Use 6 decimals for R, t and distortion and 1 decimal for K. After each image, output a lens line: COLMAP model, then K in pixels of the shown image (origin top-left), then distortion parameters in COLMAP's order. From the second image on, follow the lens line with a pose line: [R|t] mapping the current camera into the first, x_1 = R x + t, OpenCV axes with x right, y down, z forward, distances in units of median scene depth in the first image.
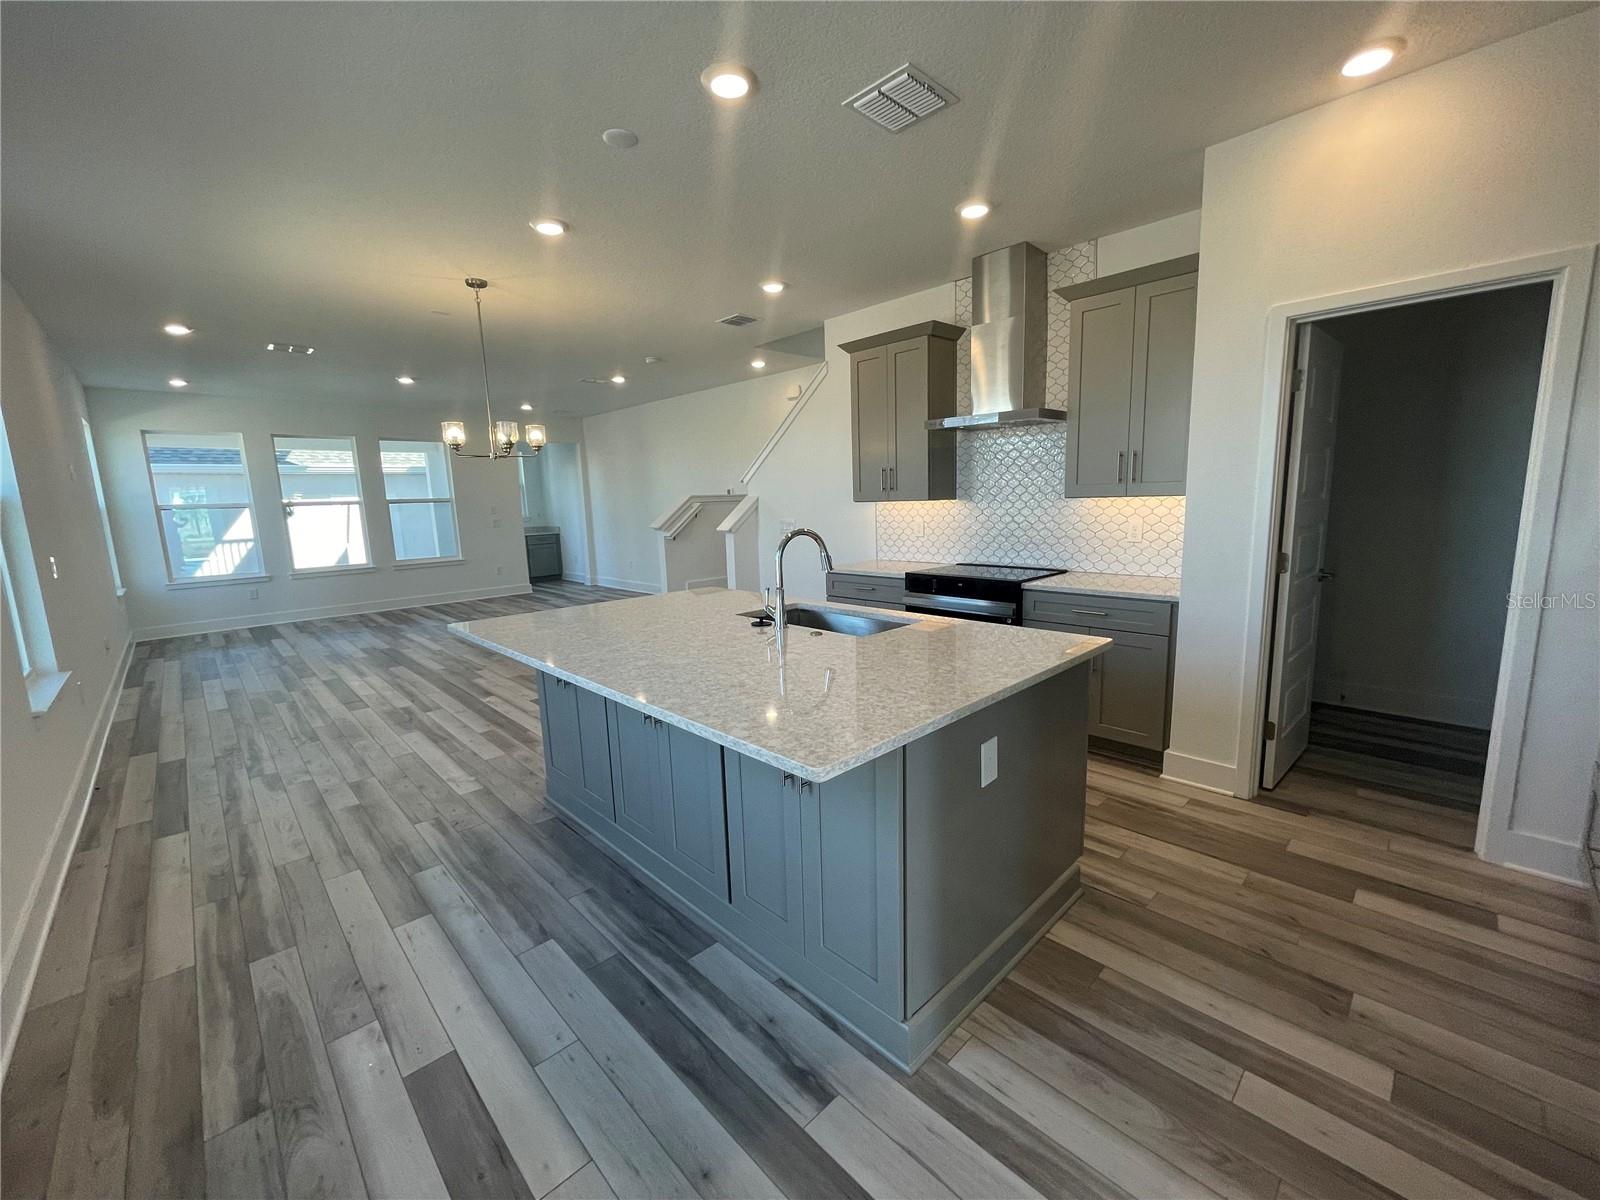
lens RADIAL K [[650.2, 0, 803.6], [0, 650.2, 601.2], [0, 0, 1]] dist [-0.004777, -0.000023]
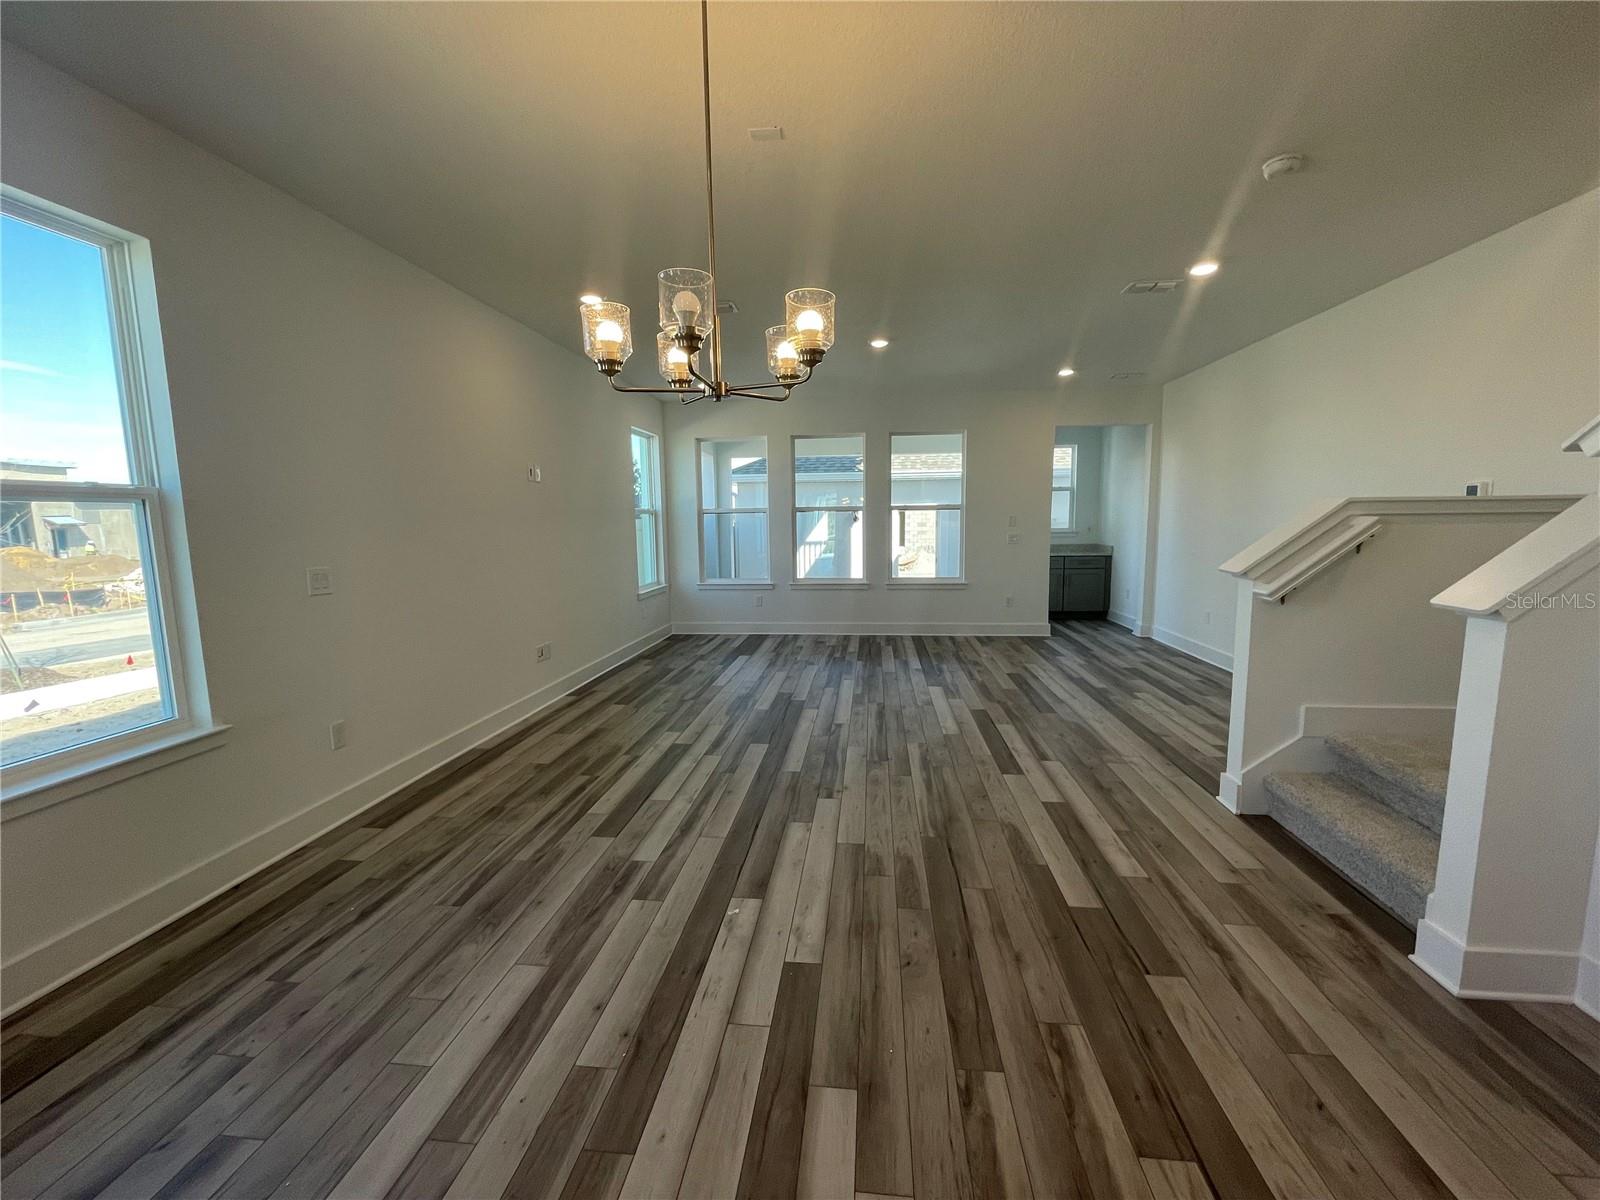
lens RADIAL K [[650.2, 0, 796.6], [0, 650.2, 602.7], [0, 0, 1]] dist [-0.004777, -0.000023]
pose [[0.635369, 0.119123, -0.762965, -0.083146], [-0.127954, 0.990613, 0.048111, -0.079490], [0.761534, 0.067056, 0.644647, 0.520321]]
